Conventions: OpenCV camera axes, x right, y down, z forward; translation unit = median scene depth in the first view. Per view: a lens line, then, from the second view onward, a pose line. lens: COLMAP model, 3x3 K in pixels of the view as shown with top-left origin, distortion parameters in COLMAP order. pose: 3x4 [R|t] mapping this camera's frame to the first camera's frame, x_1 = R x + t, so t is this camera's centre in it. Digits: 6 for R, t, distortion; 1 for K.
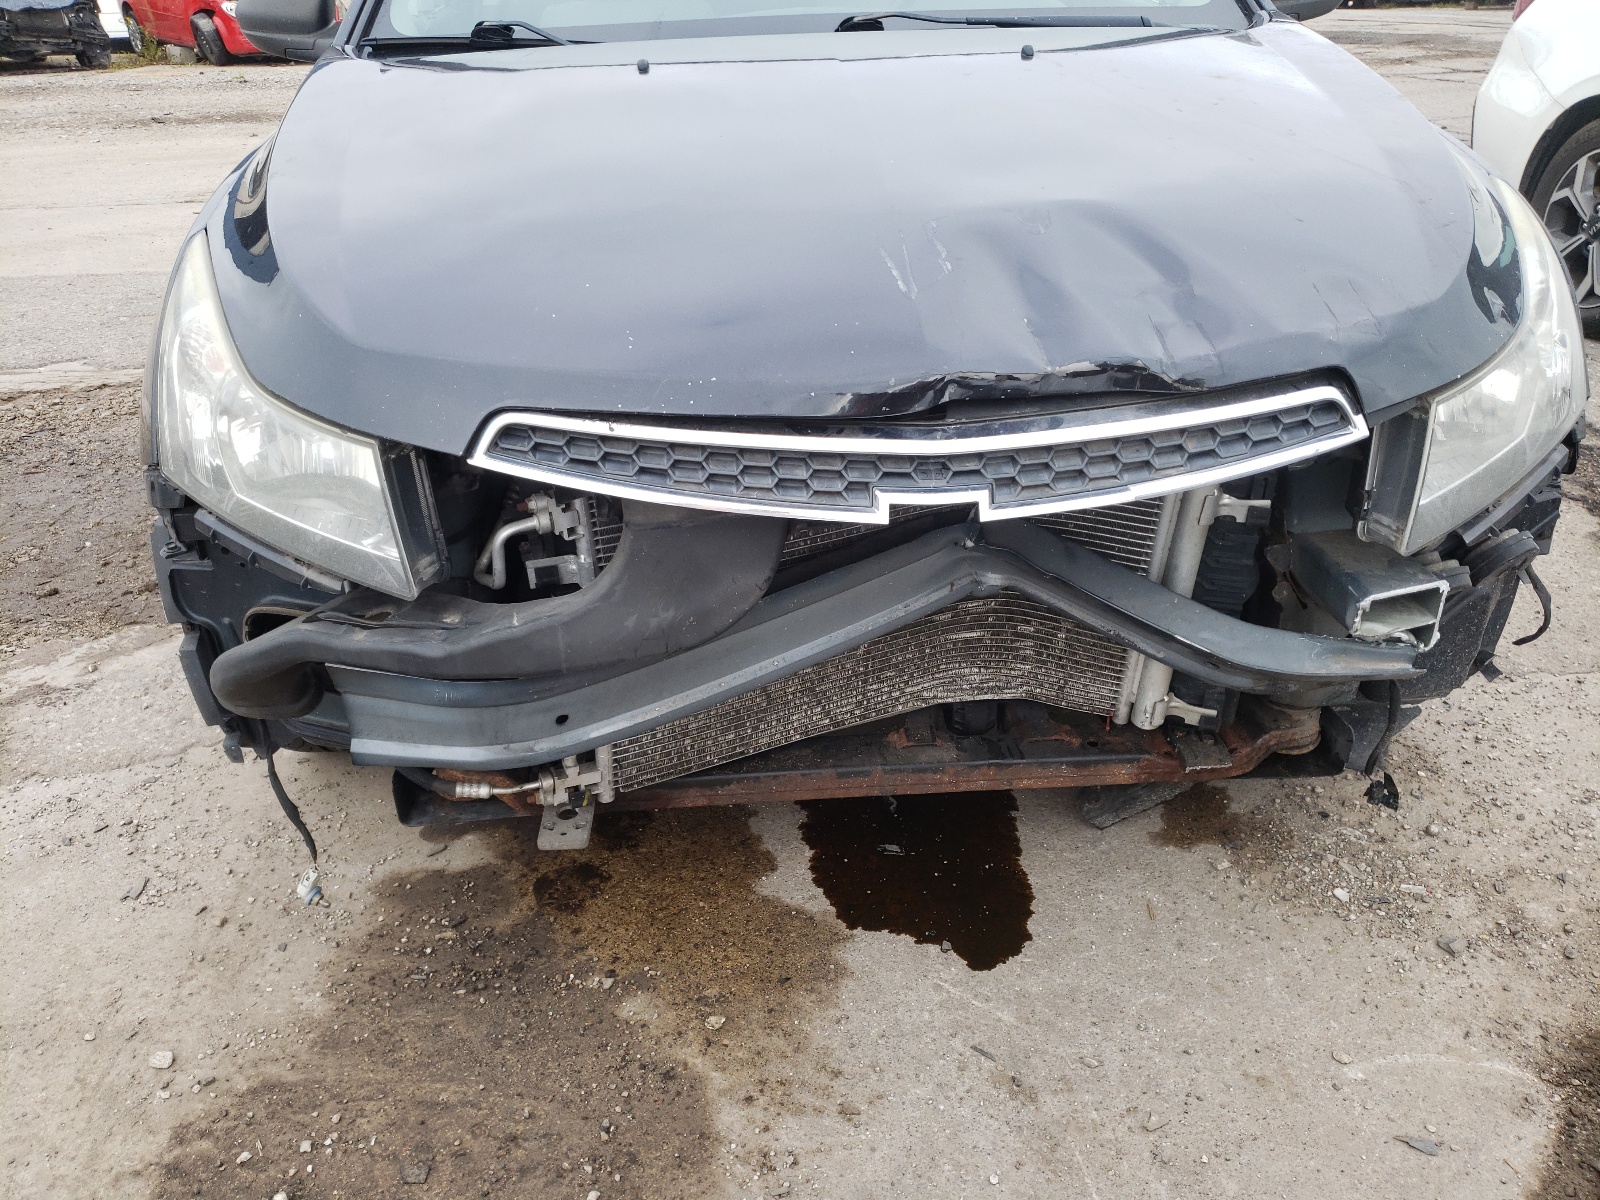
lens RADIAL K [[1245.7, 0, 800.0], [0, 1245.7, 600.0], [0, 0, 1]] dist [0.005362, -0.073388]
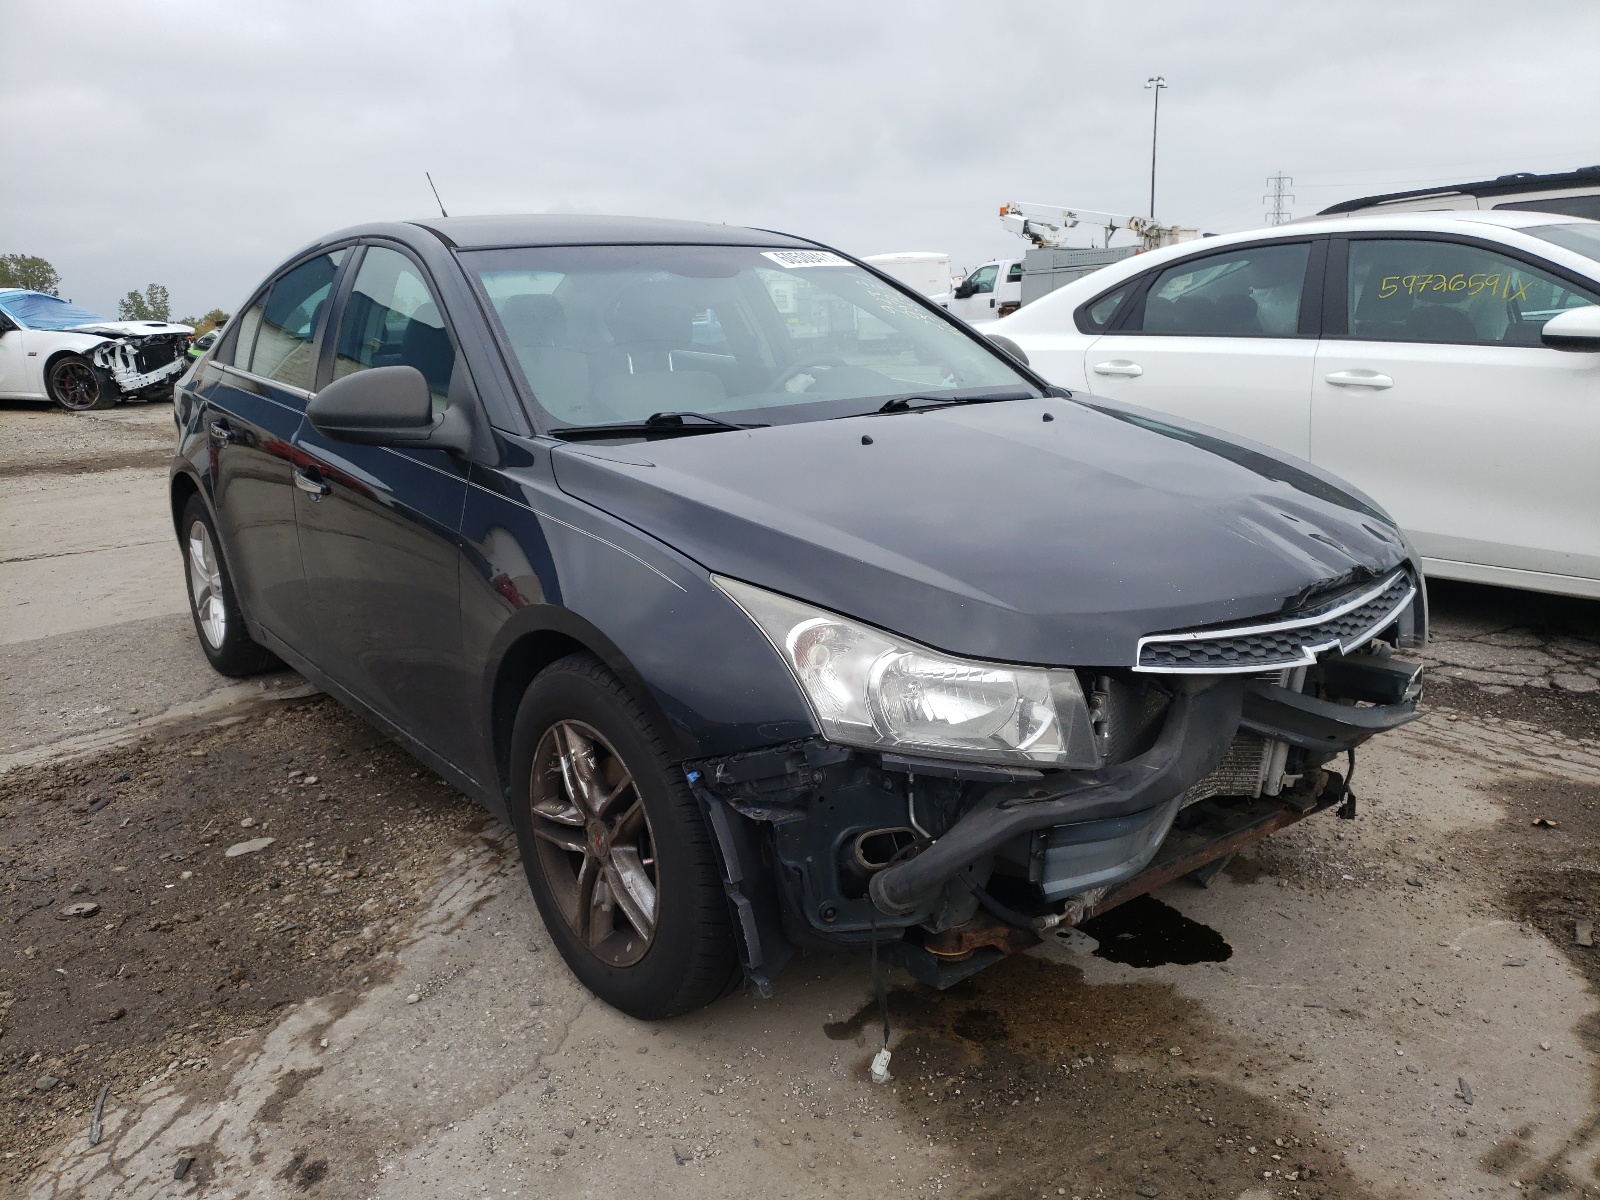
lens RADIAL K [[1216.0, 0, 800.0], [0, 1216.0, 600.0], [0, 0, 1]] dist [-0.005548, -0.001917]
pose [[0.826053, -0.122787, 0.550055, -1.373522], [0.258490, 0.949815, -0.176168, -0.027119], [-0.500819, 0.287708, 0.816336, -0.099829]]
